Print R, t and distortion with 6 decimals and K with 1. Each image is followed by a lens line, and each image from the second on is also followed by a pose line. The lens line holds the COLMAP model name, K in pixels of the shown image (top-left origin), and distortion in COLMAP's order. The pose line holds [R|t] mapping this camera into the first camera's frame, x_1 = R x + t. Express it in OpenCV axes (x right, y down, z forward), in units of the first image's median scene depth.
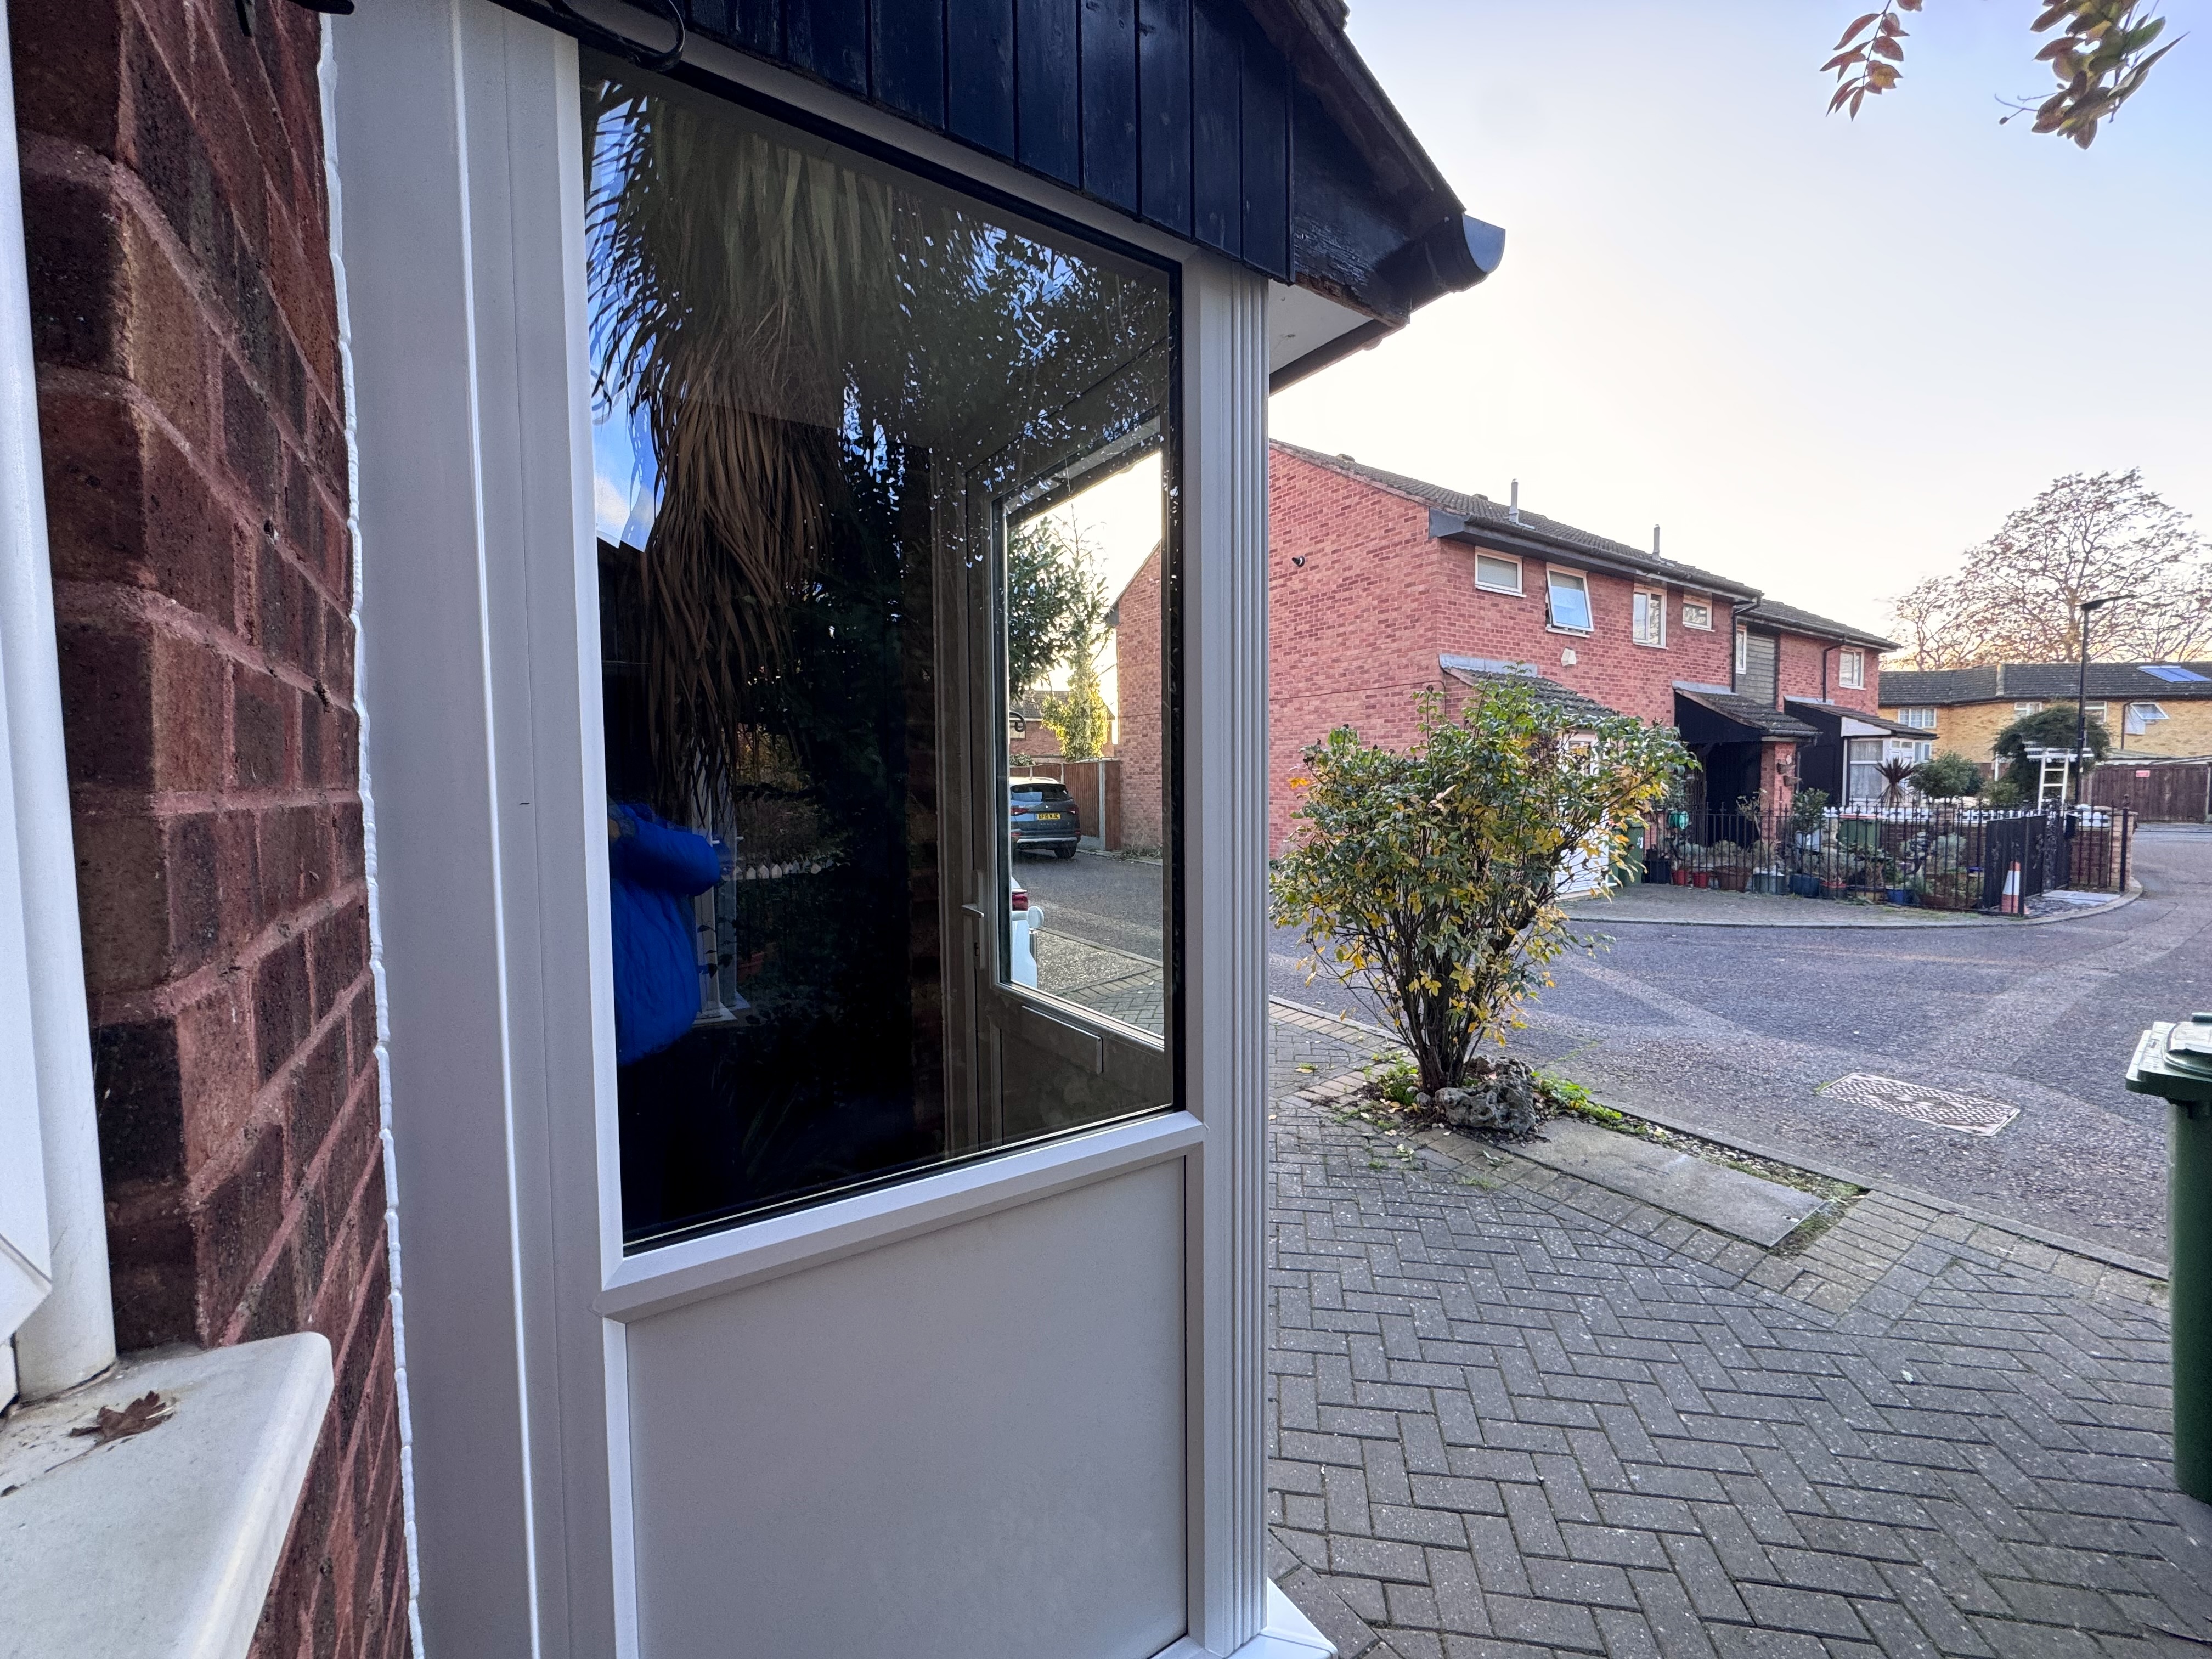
lens RADIAL K [[881.6, 0, 1107.6], [0, 881.6, 829.4], [0, 0, 1]] dist [-0.001251, 0.000002]
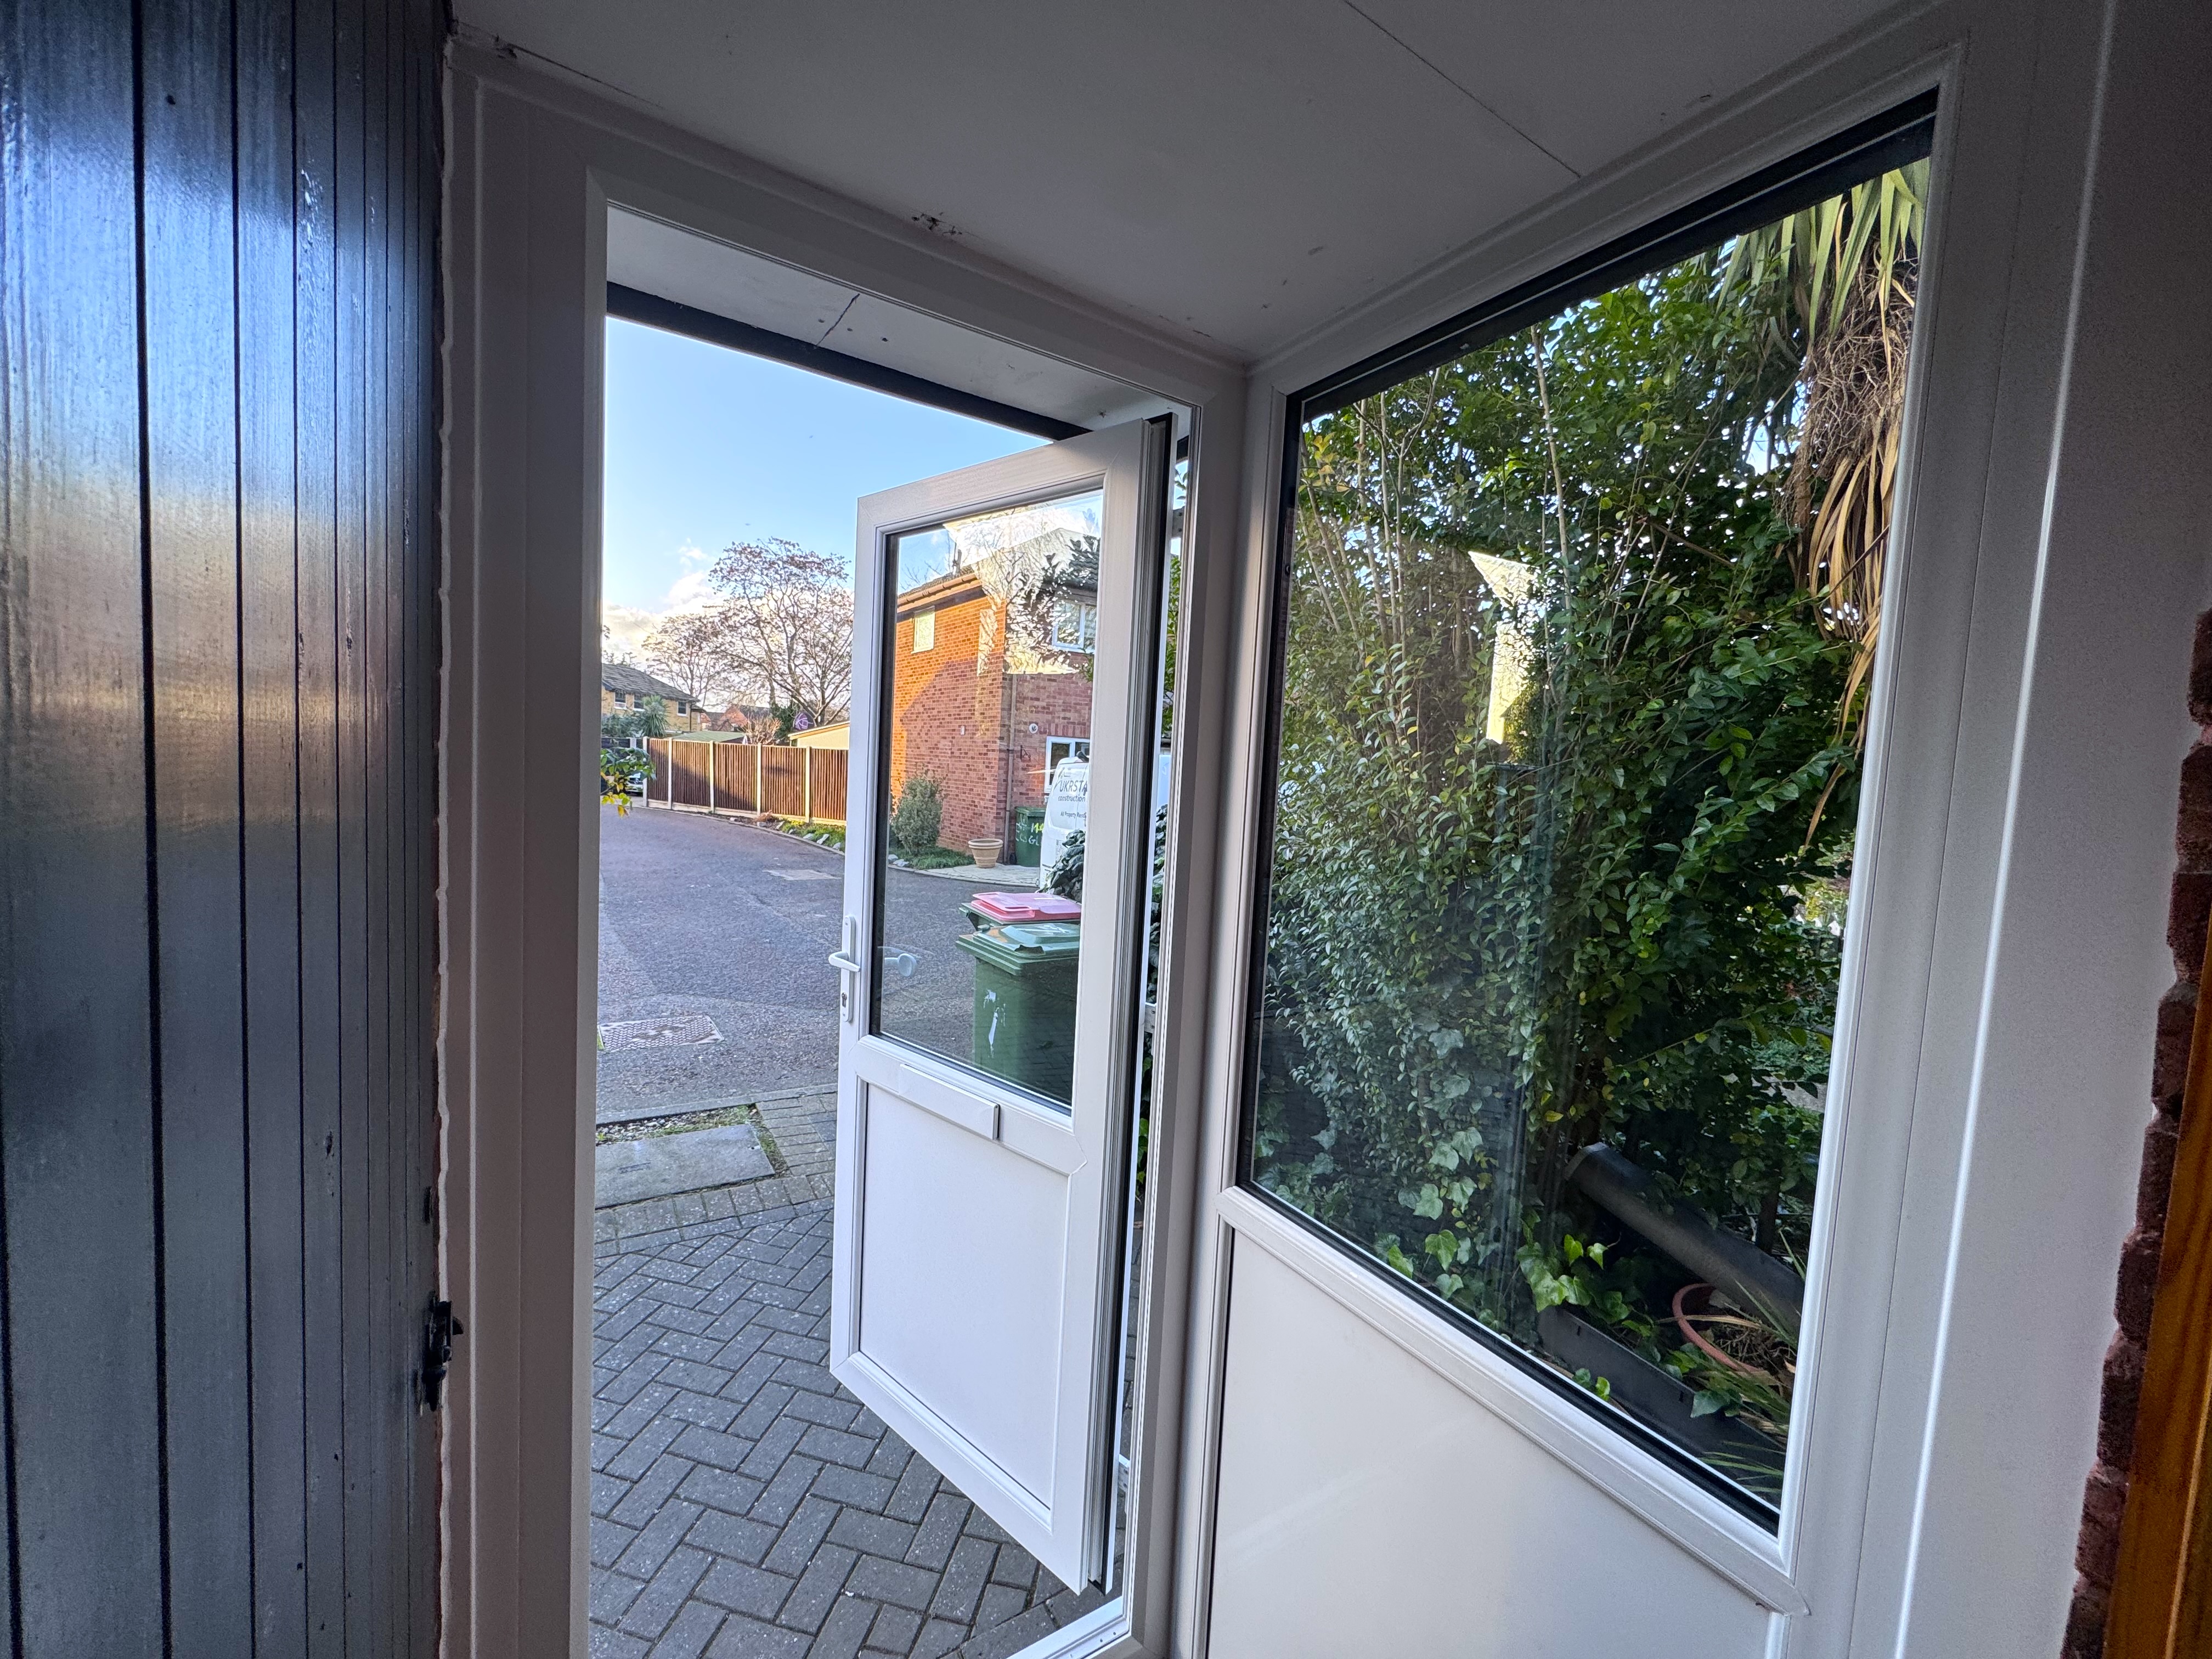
lens RADIAL K [[881.6, 0, 1107.6], [0, 881.6, 829.4], [0, 0, 1]] dist [-0.001251, 0.000002]
pose [[0.020706, -0.060571, 0.997949, -0.367457], [-0.000990, 0.998161, 0.060604, -0.066310], [-0.999785, -0.002243, 0.020608, 0.437822]]
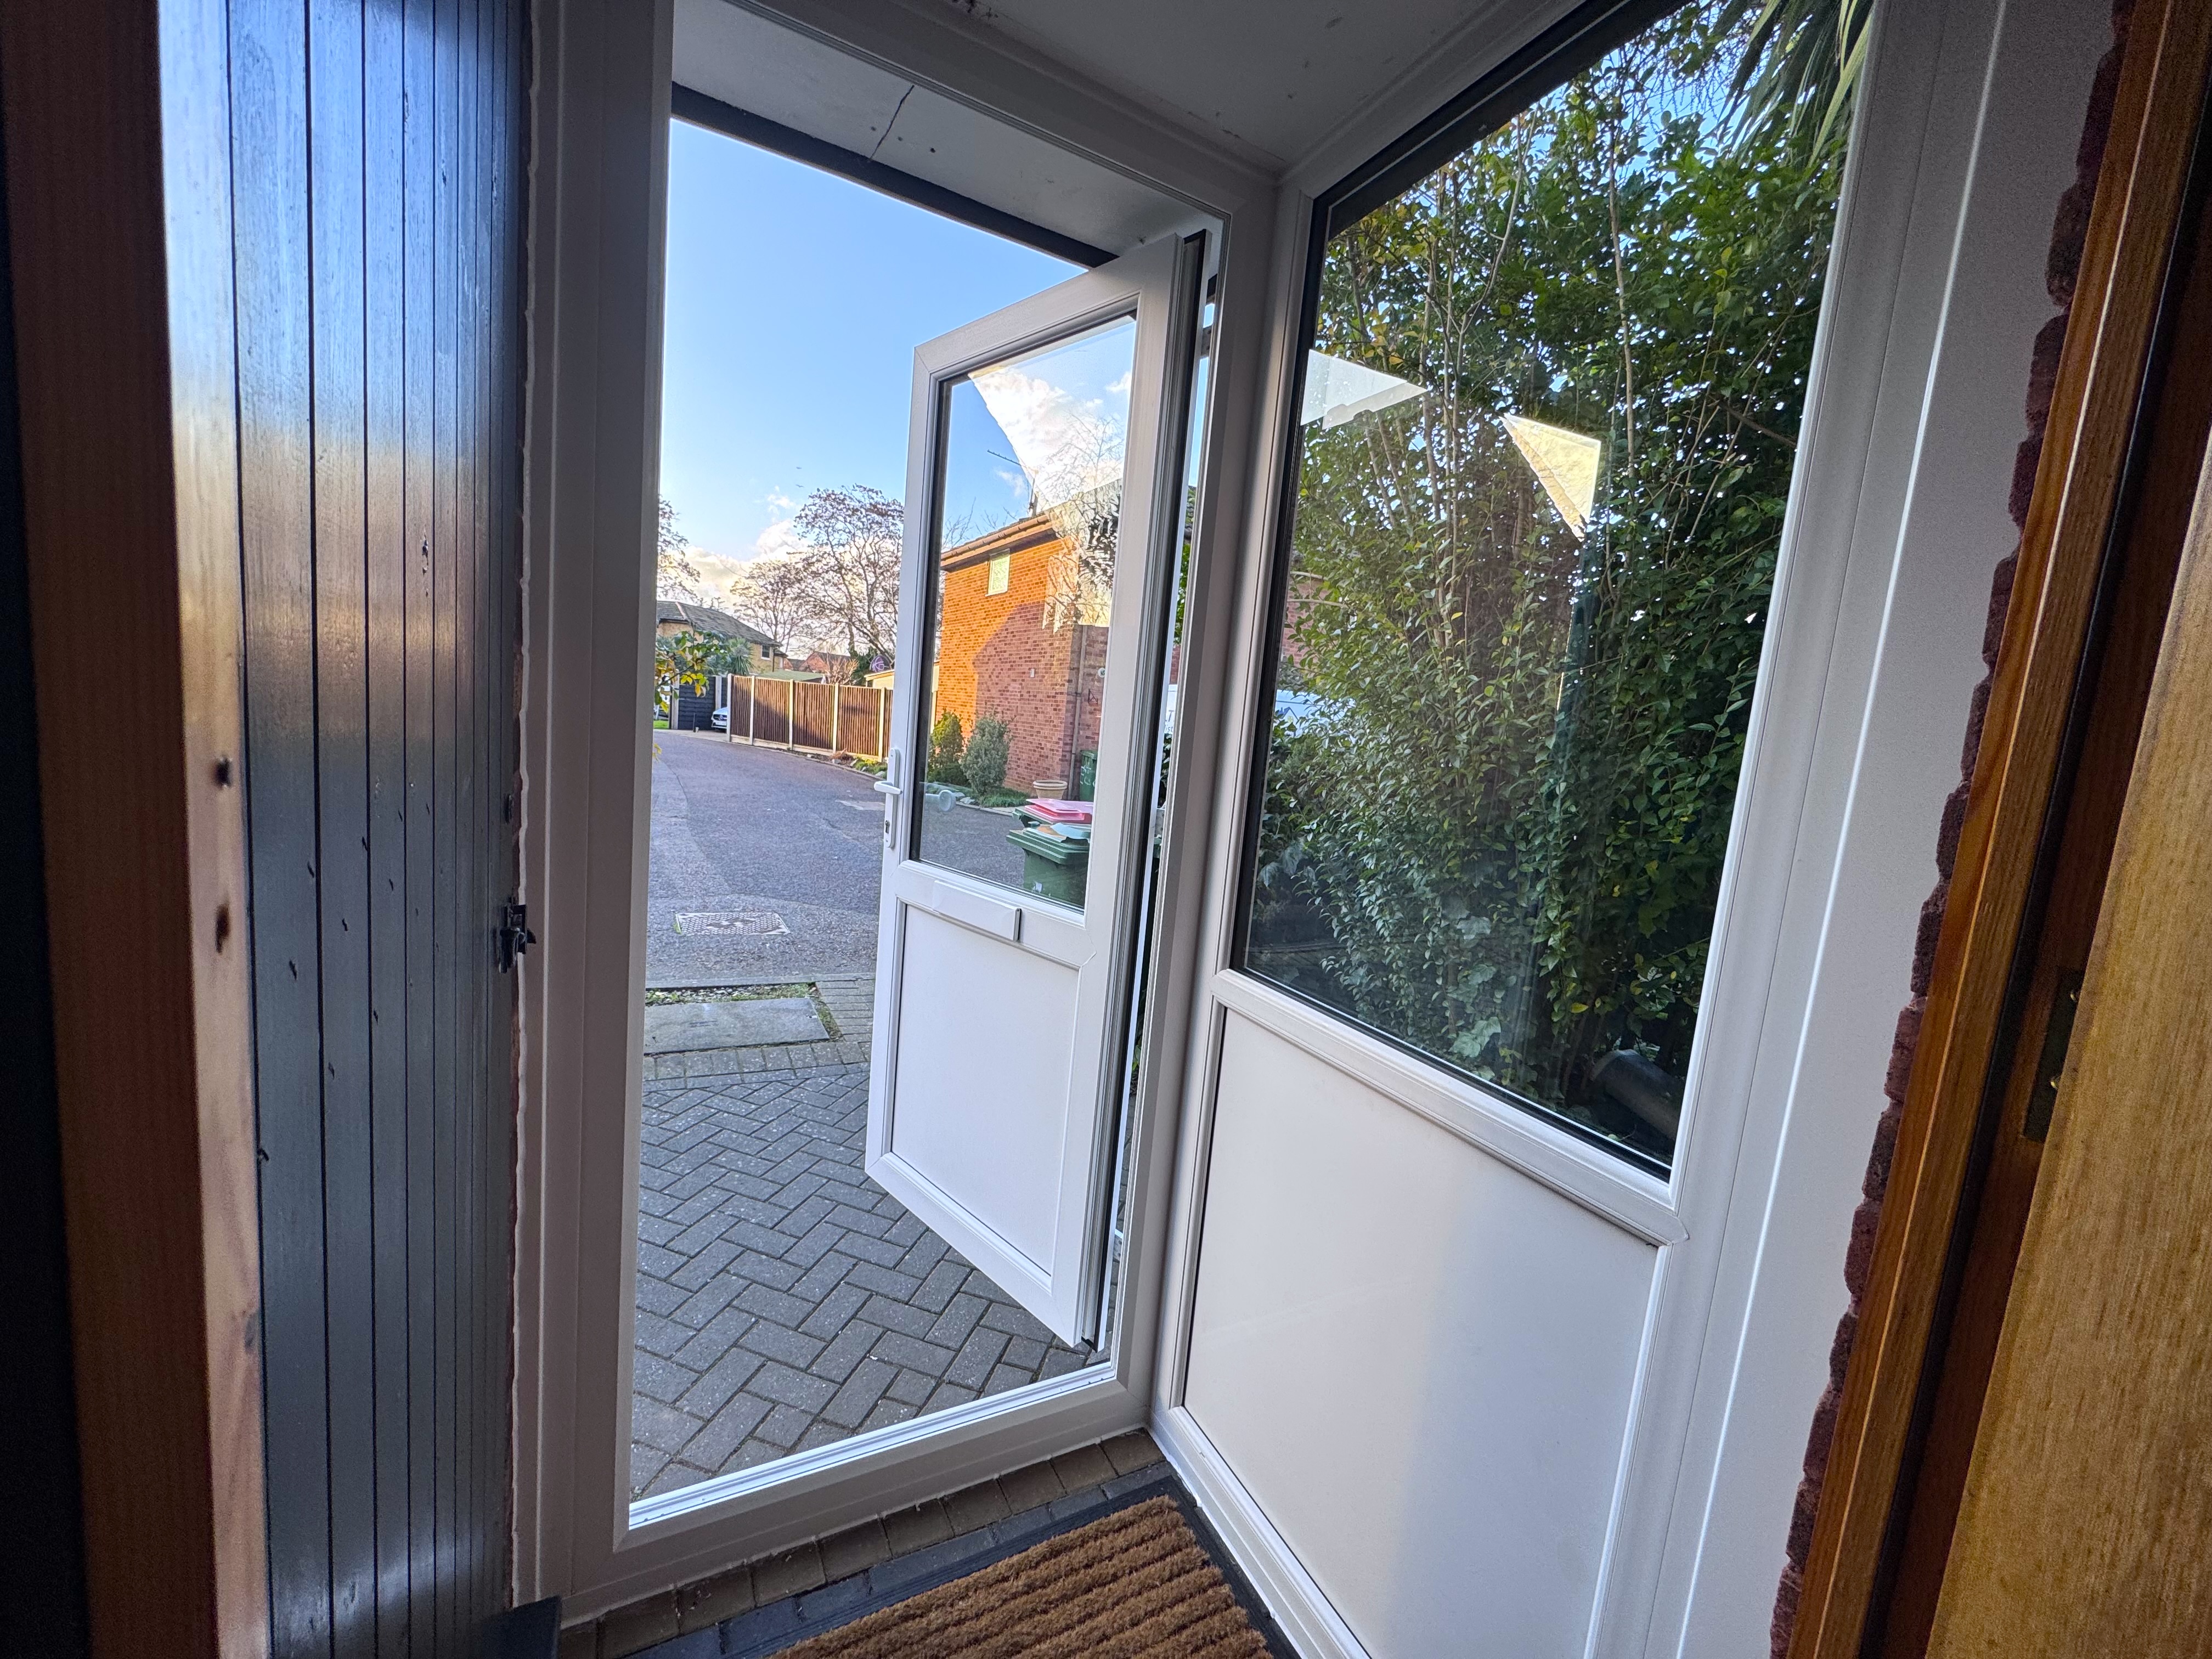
lens RADIAL K [[881.6, 0, 1107.6], [0, 881.6, 829.4], [0, 0, 1]] dist [-0.001251, 0.000002]
pose [[0.100893, -0.101445, 0.989712, -0.400137], [-0.039088, 0.993616, 0.105830, 0.009973], [-0.994129, -0.049363, 0.096283, 0.408145]]
